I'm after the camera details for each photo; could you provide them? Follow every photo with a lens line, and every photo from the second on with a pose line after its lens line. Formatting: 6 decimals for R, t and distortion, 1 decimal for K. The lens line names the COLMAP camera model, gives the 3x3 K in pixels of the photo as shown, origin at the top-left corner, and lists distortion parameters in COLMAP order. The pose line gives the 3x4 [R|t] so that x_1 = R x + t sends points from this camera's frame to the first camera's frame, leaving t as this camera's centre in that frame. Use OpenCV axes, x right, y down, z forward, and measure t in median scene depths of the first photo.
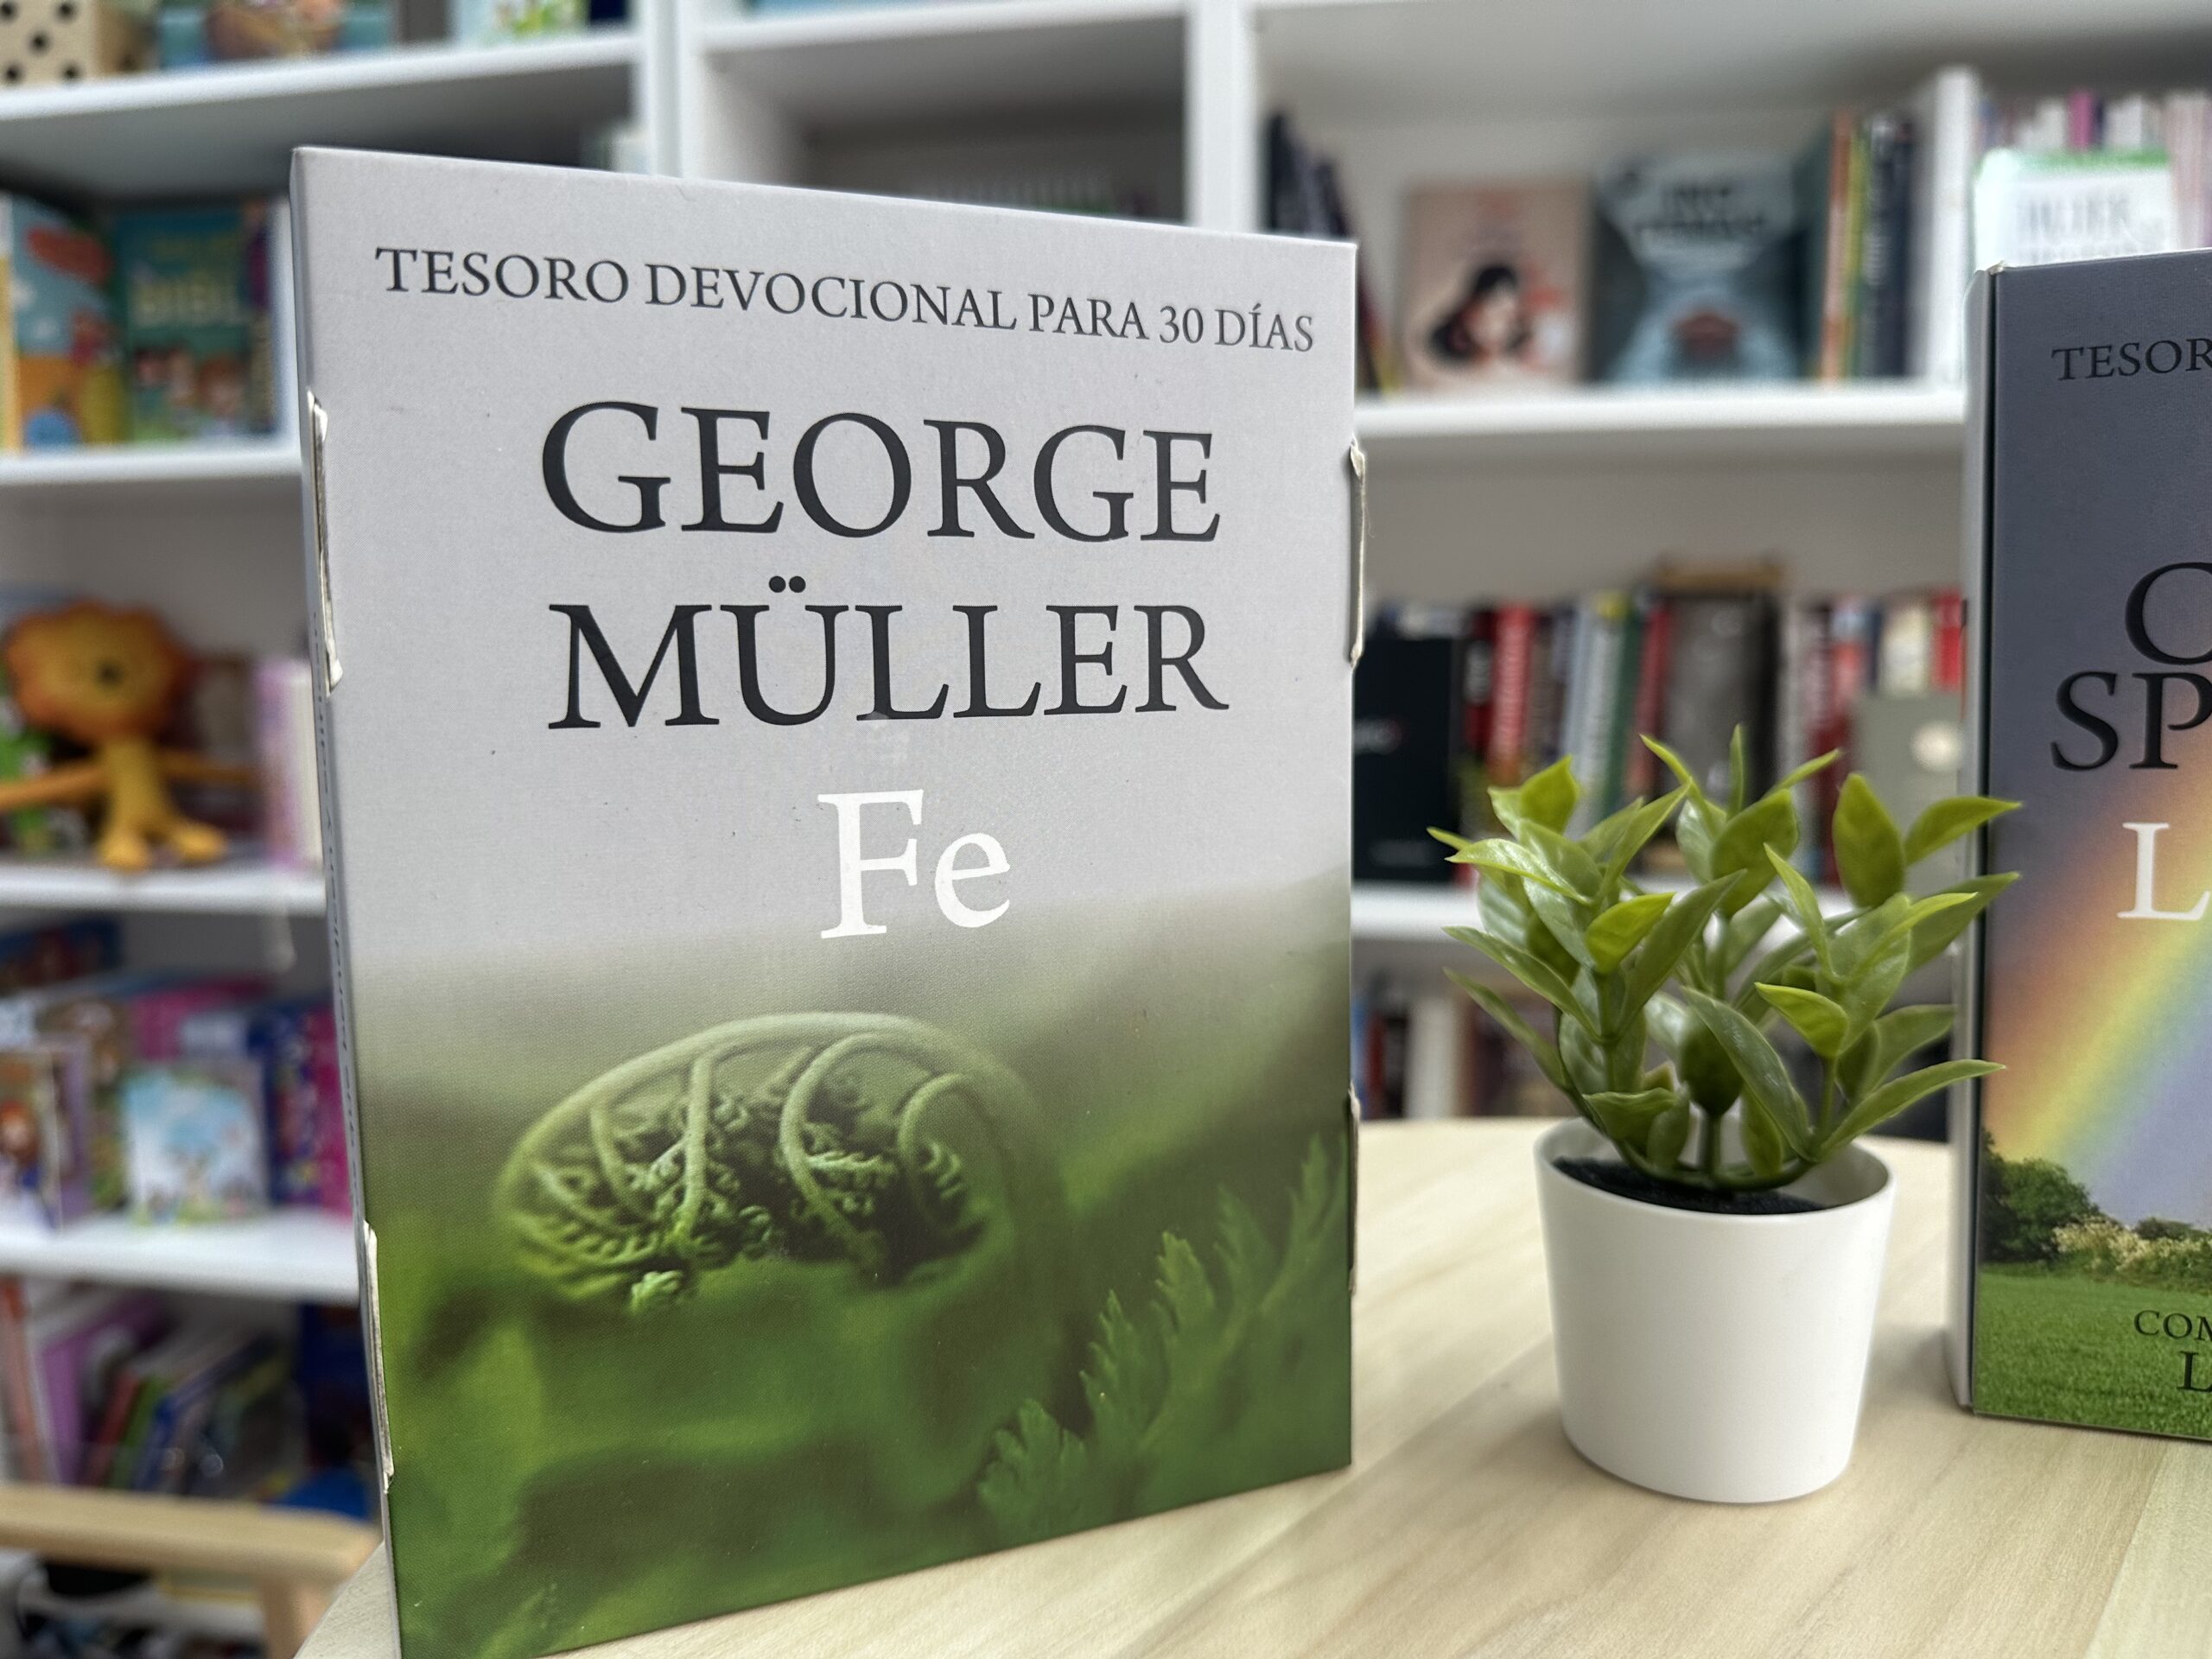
lens RADIAL K [[1756.4, 0, 1106.0], [0, 1756.4, 829.5], [0, 0, 1]] dist [-0.007415, -0.026070]
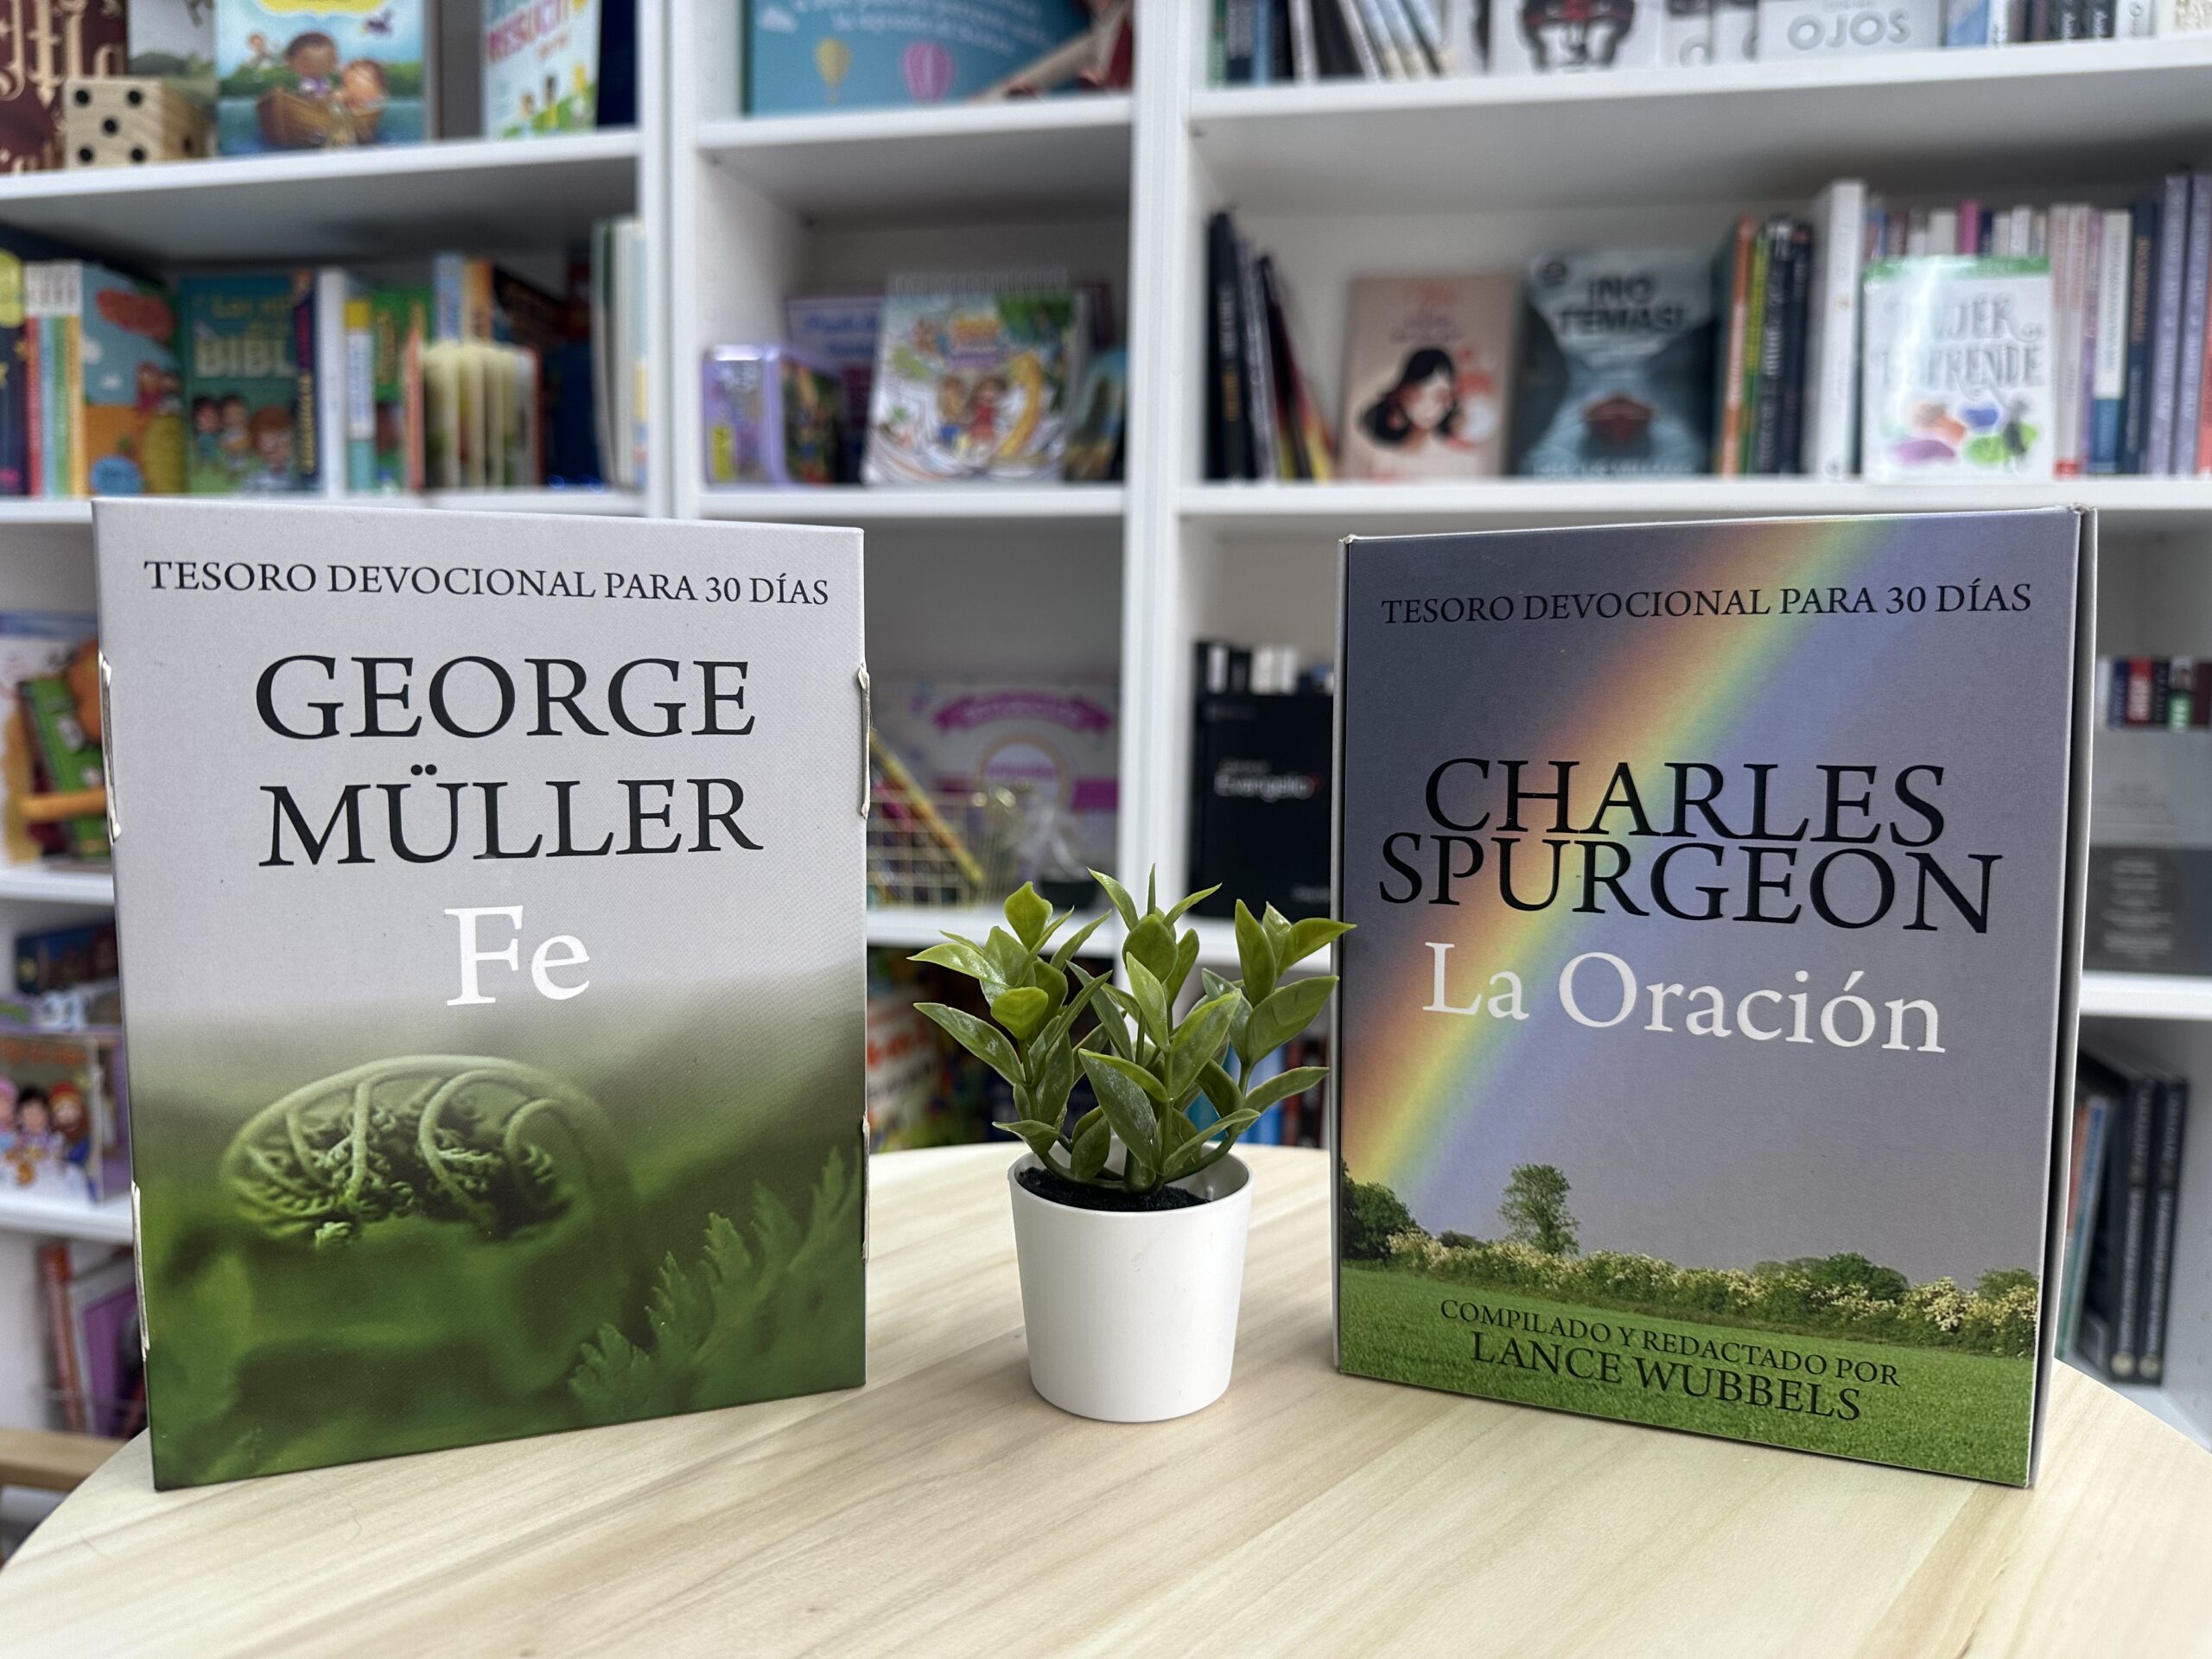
lens RADIAL K [[1756.4, 0, 1106.0], [0, 1756.4, 829.5], [0, 0, 1]] dist [-0.007415, -0.026070]
pose [[0.998764, 0.026262, -0.042206, 0.390574], [-0.026532, 0.999631, -0.005856, -0.079502], [0.042036, 0.006969, 0.999092, -0.403476]]
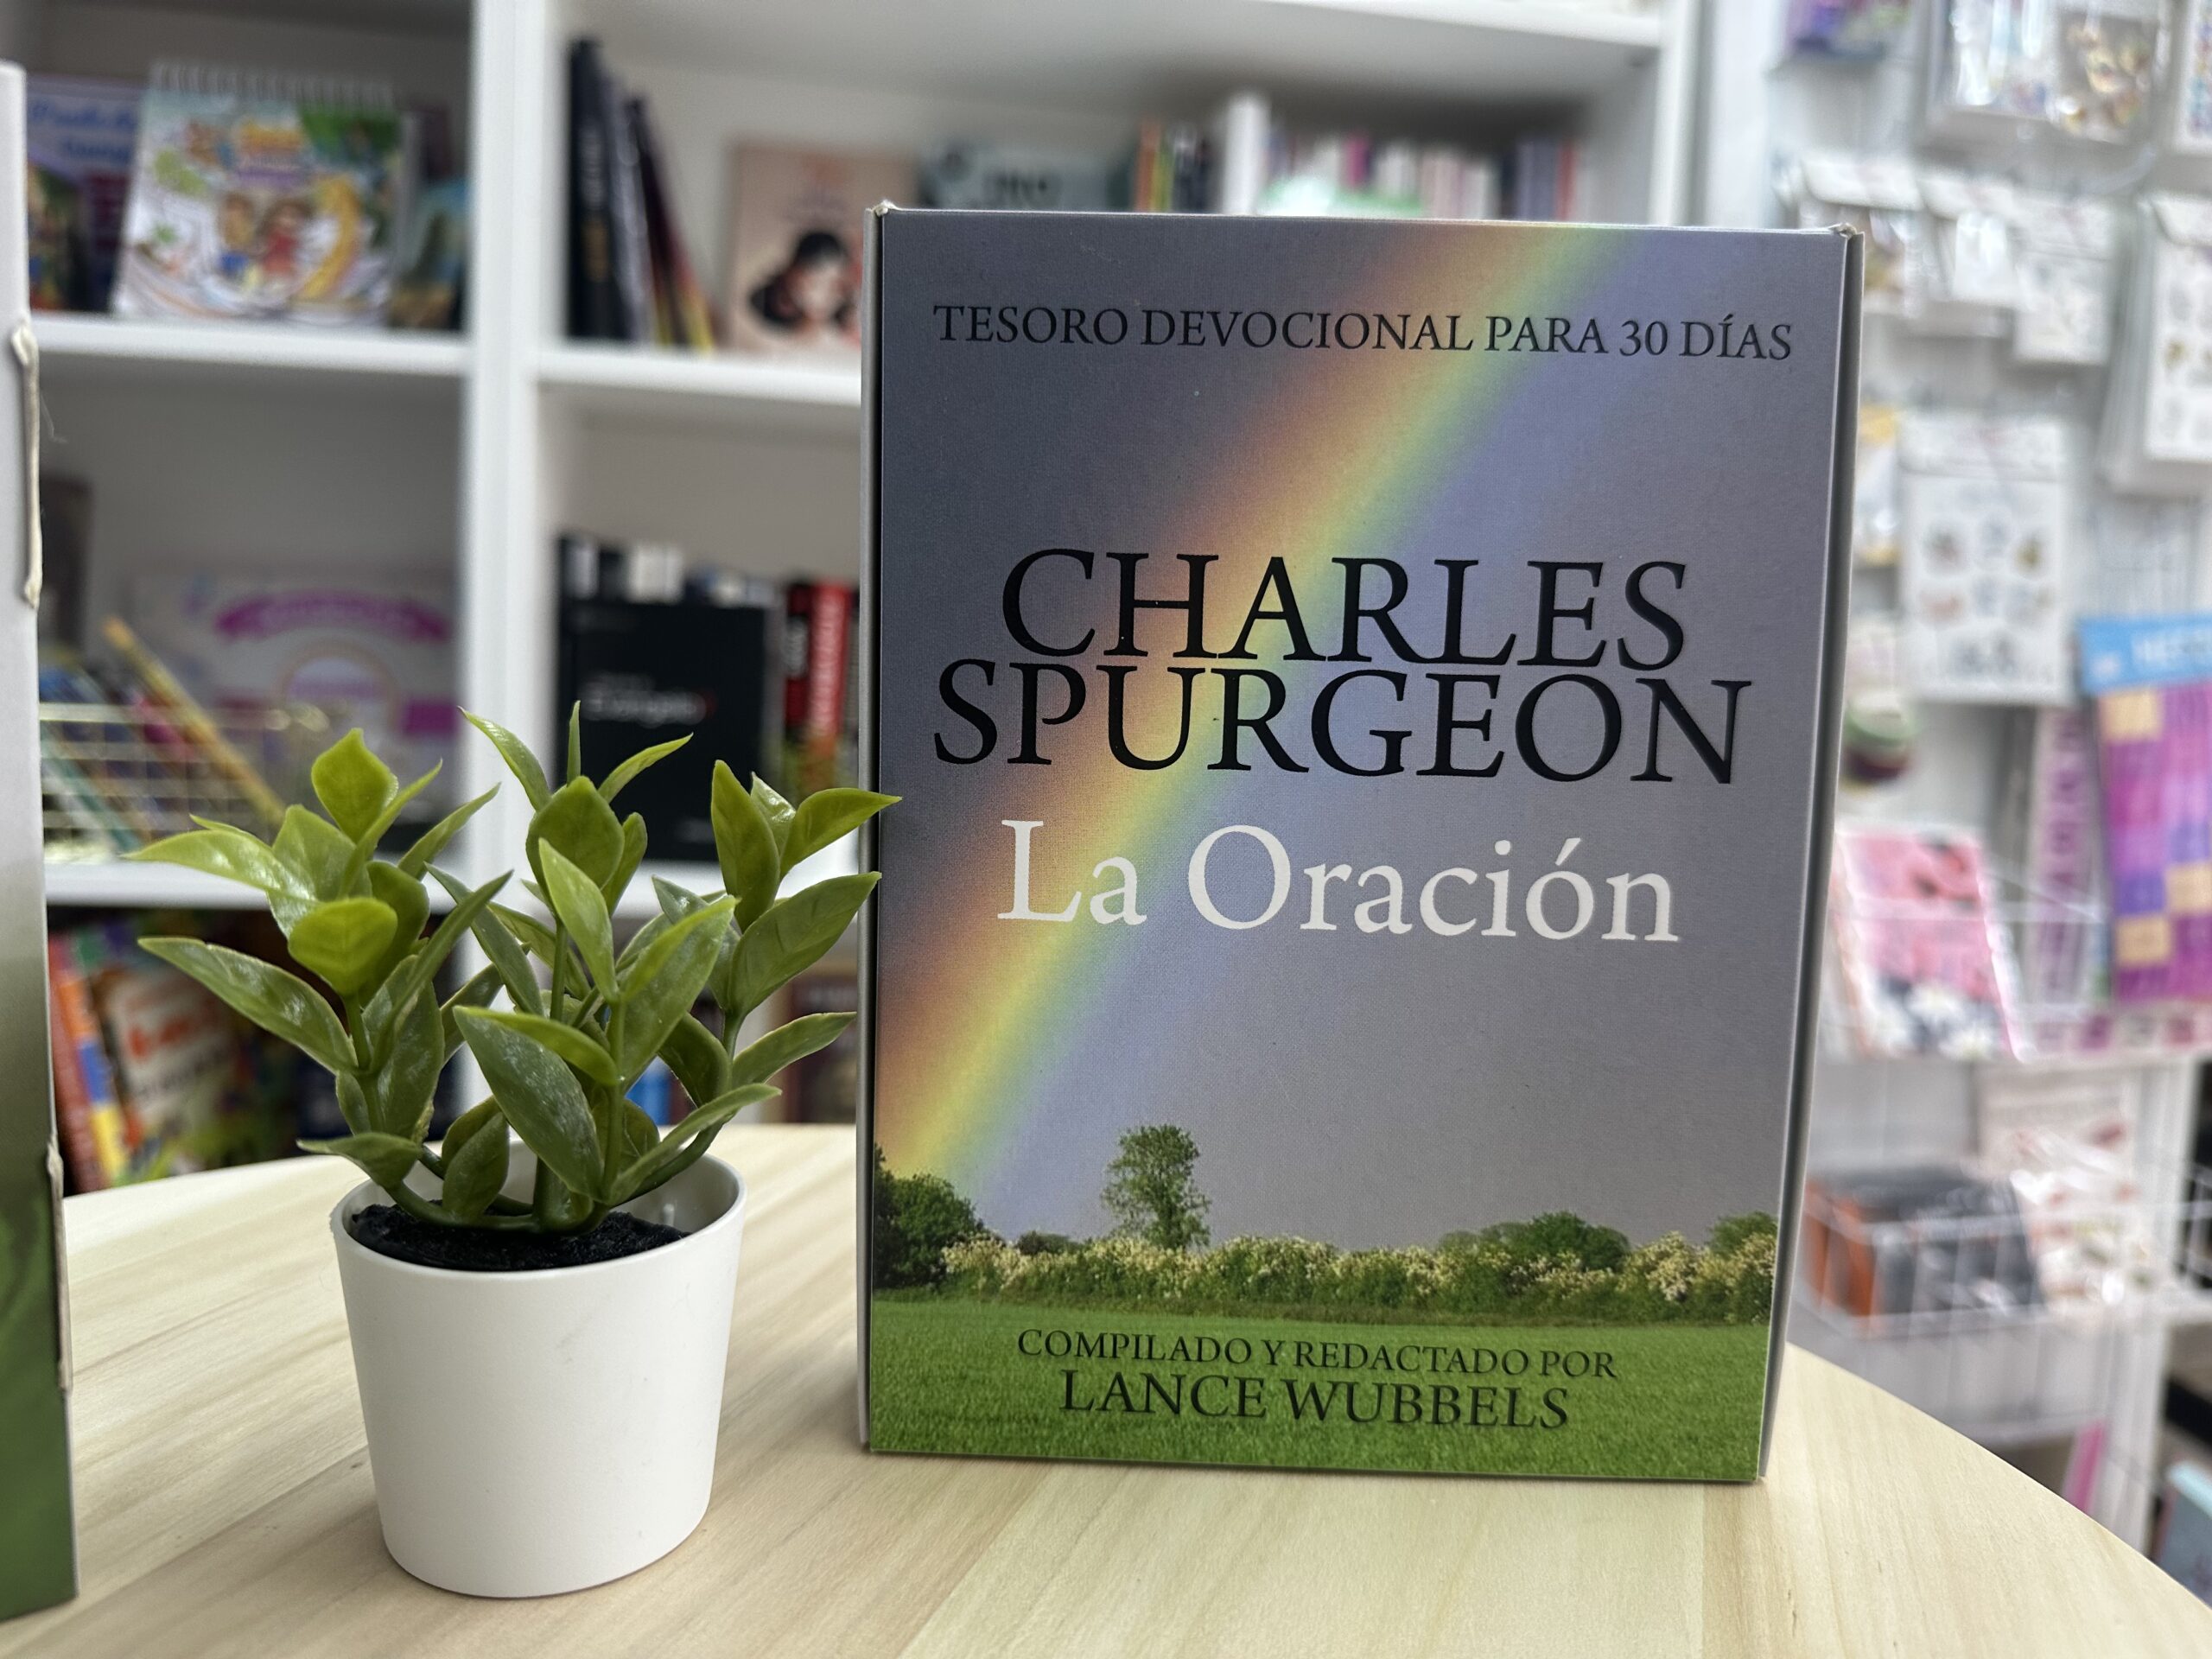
lens RADIAL K [[1749.8, 0, 1147.1], [0, 1749.8, 790.7], [0, 0, 1]] dist [0.044350, -0.103190]
pose [[0.941519, 0.014280, 0.336658, 0.339182], [-0.011756, 0.999885, -0.009533, -0.011423], [-0.336755, 0.005018, 0.941579, 0.071870]]
